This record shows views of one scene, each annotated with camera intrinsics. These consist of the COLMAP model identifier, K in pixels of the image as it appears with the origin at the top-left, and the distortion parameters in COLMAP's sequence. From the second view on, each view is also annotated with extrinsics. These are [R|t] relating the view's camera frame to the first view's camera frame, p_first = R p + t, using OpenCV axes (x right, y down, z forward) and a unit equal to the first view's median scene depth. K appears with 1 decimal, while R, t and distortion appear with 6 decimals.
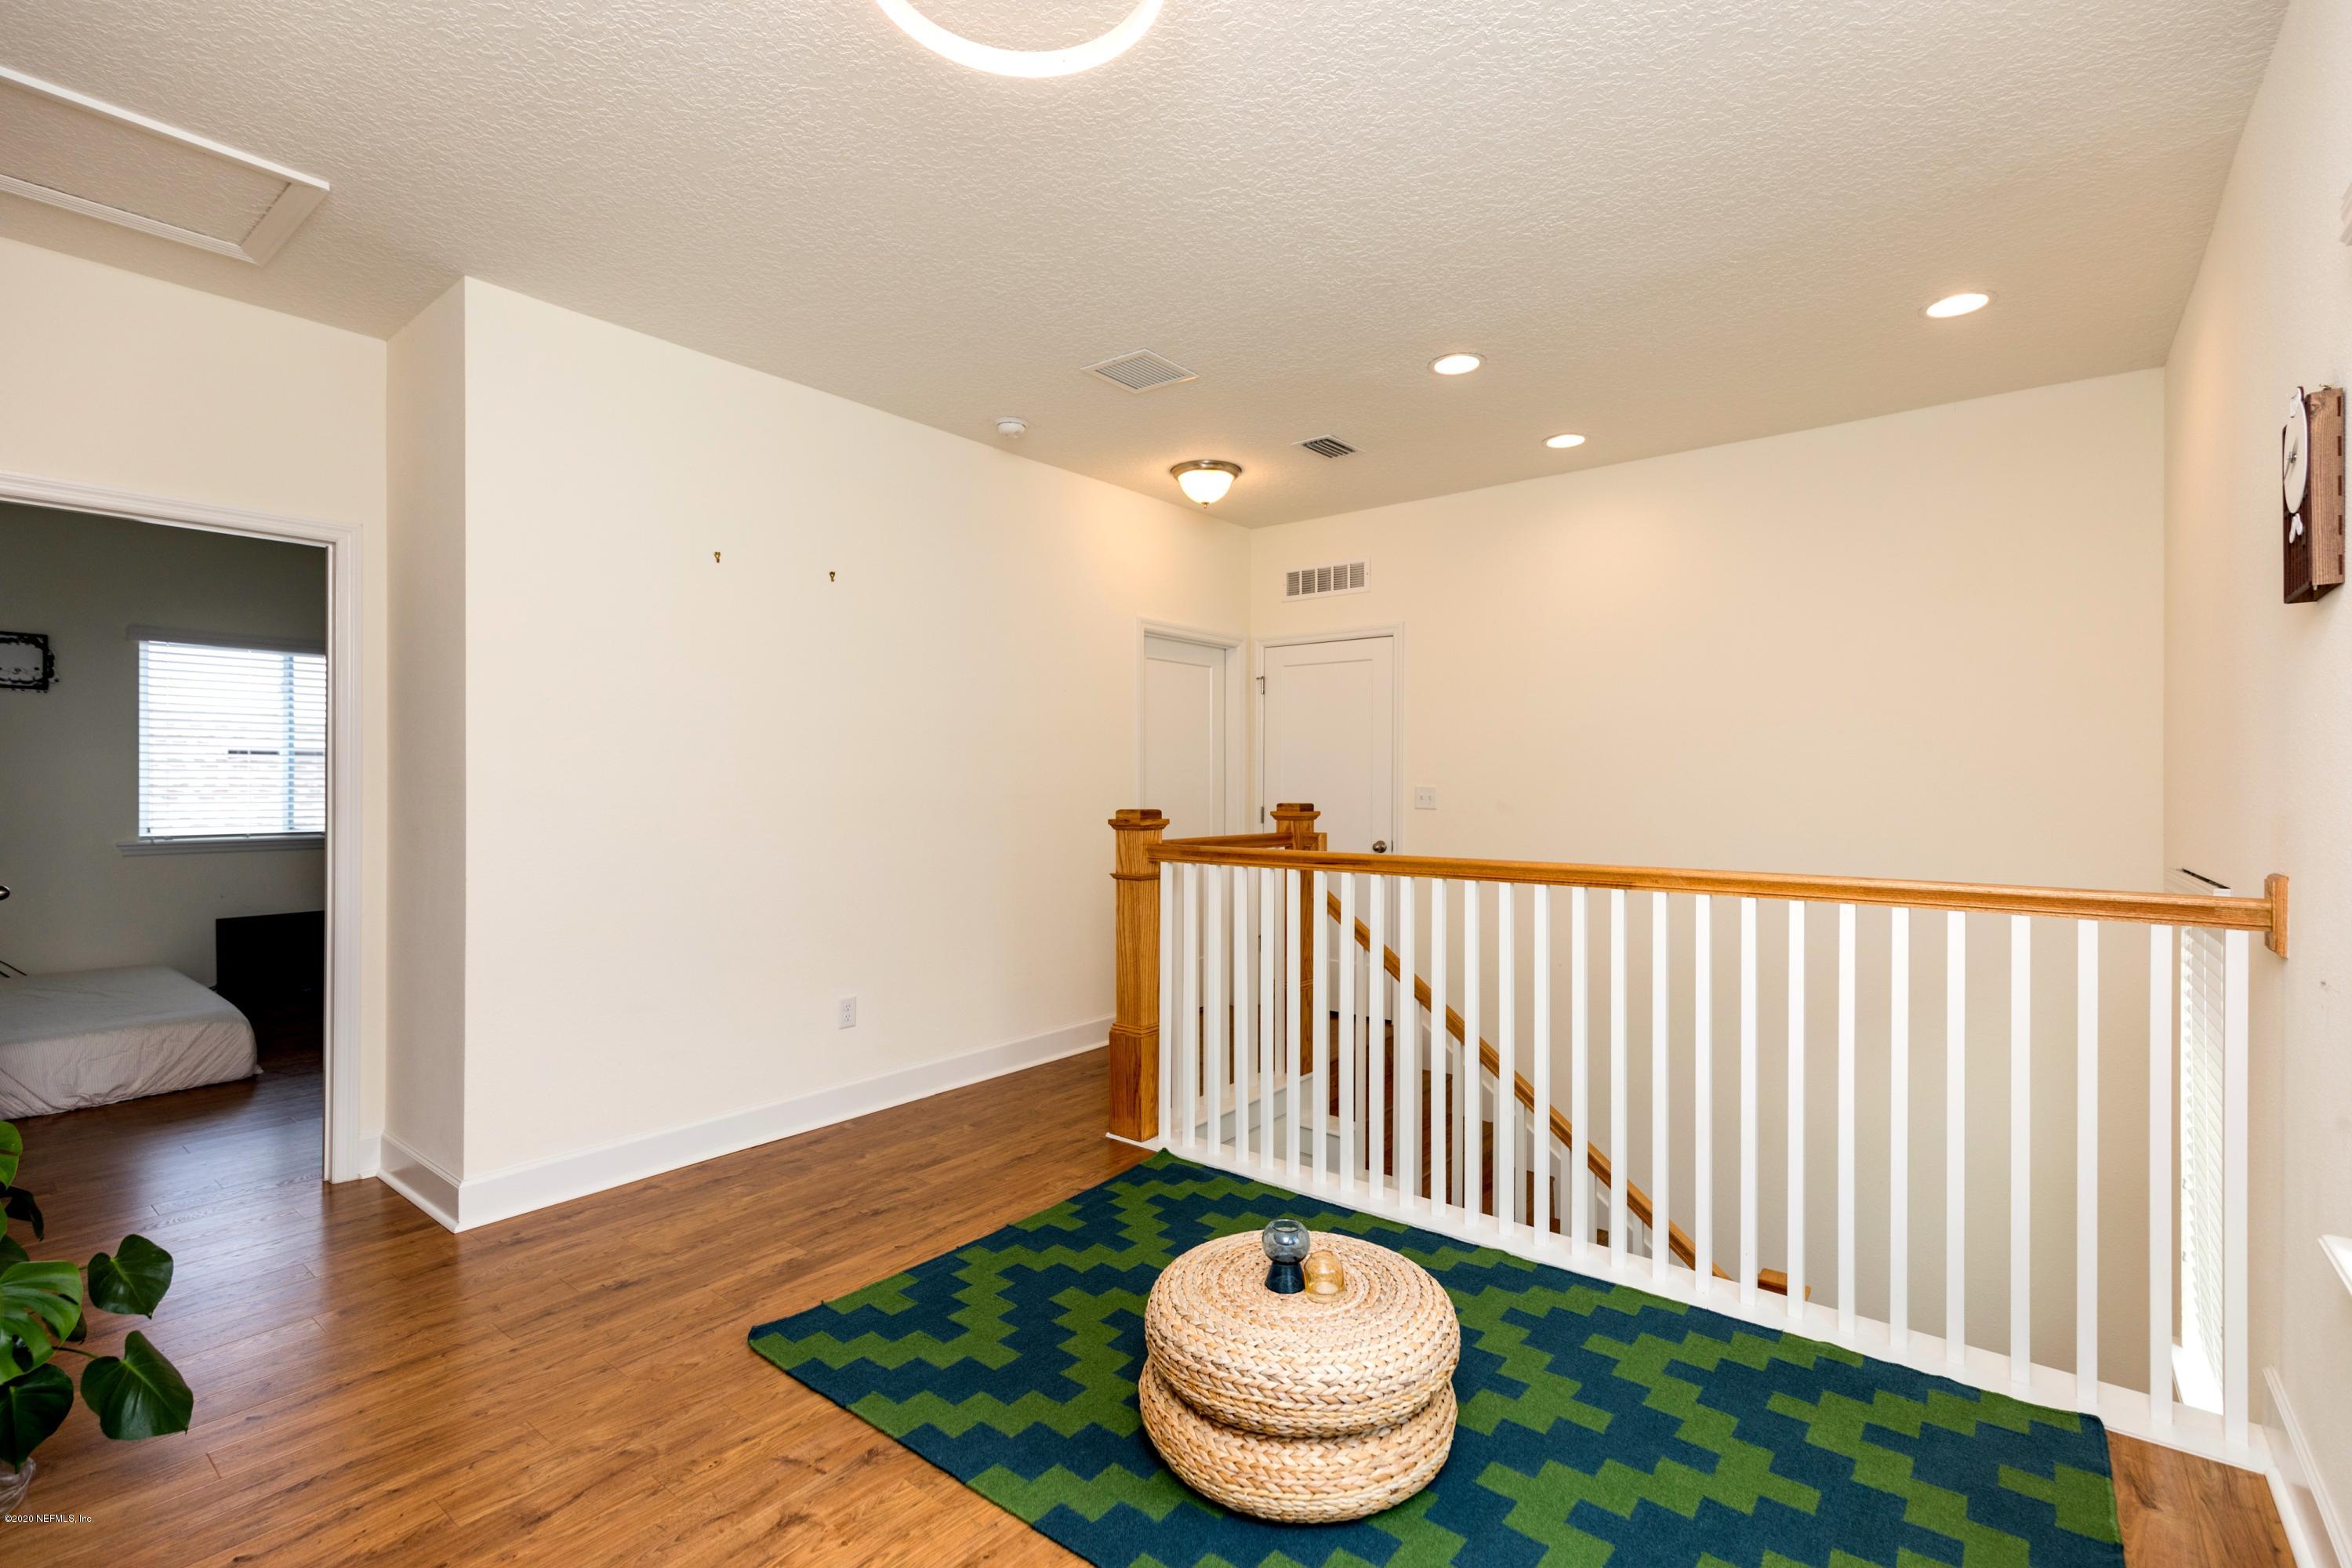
lens RADIAL K [[1060.3, 0, 1189.5], [0, 1060.3, 782.6], [0, 0, 1]] dist [0.009730, -0.000138]
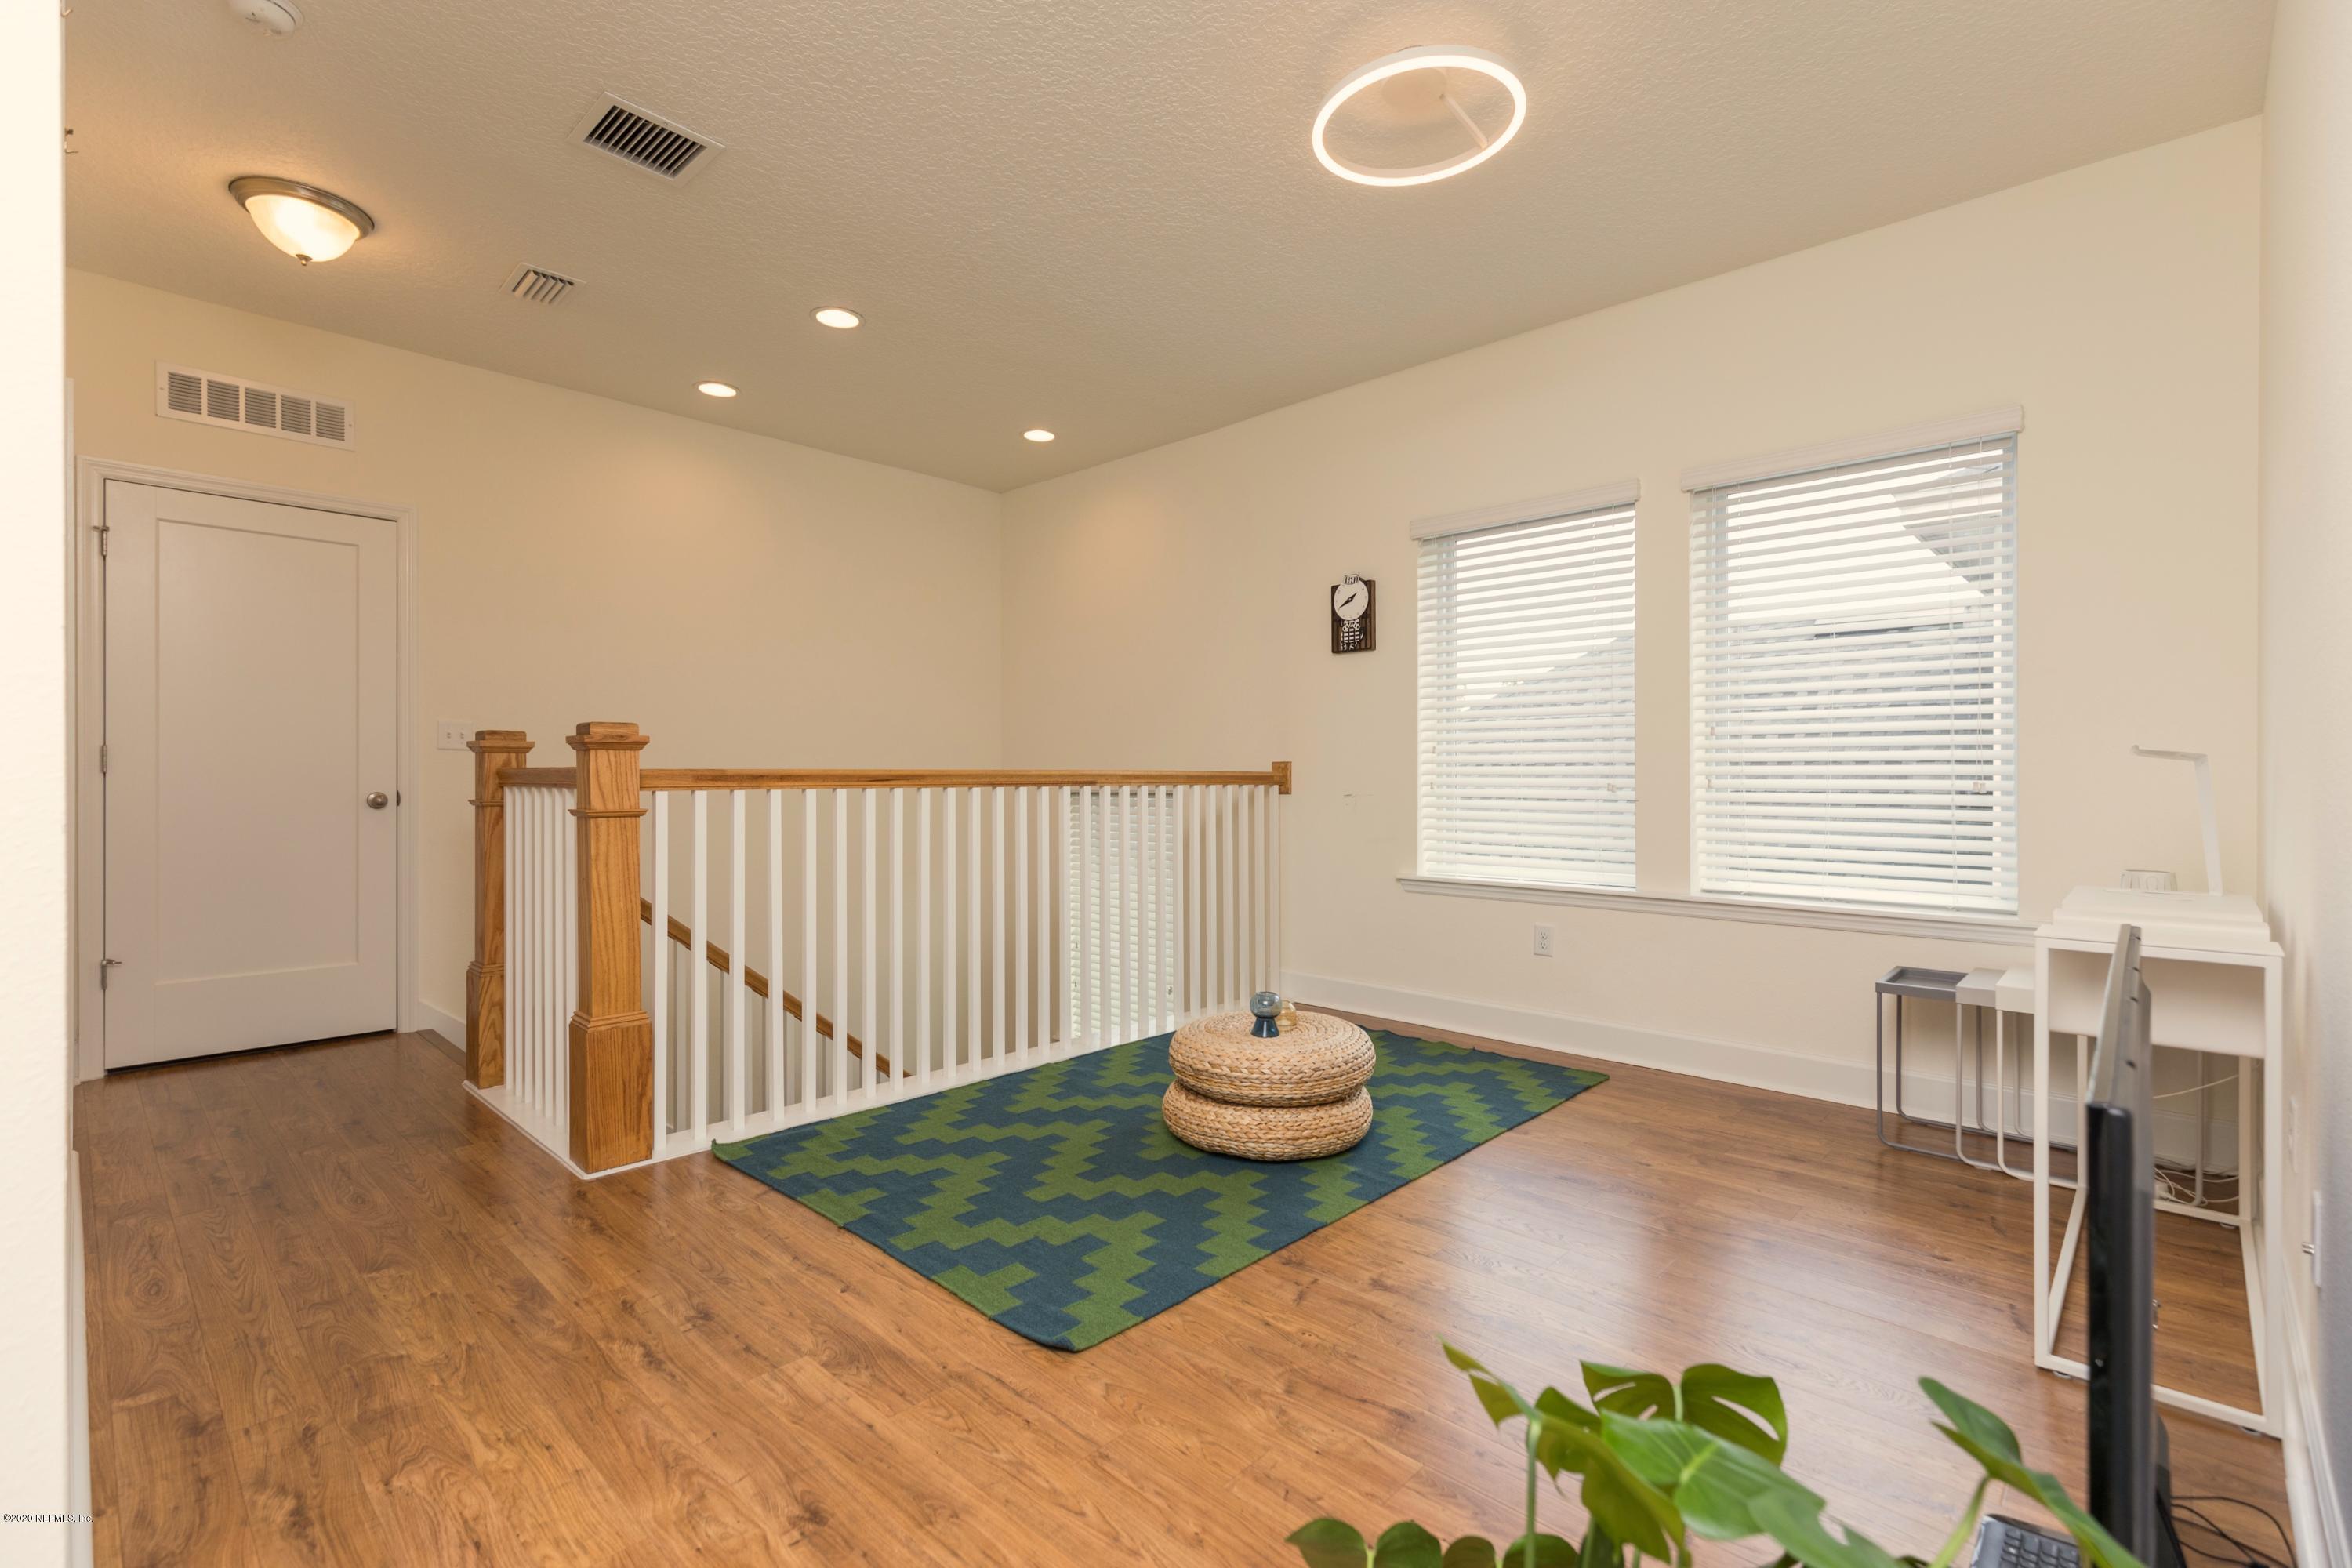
lens RADIAL K [[1055.3, 0, 1176.0], [0, 1055.3, 784.0], [0, 0, 1]] dist [0.070595, -0.040520]
pose [[0.097329, -0.009383, 0.995208, -0.918761], [0.000262, 0.999956, 0.009402, 0.073284], [-0.995252, -0.000654, 0.097327, 0.648665]]
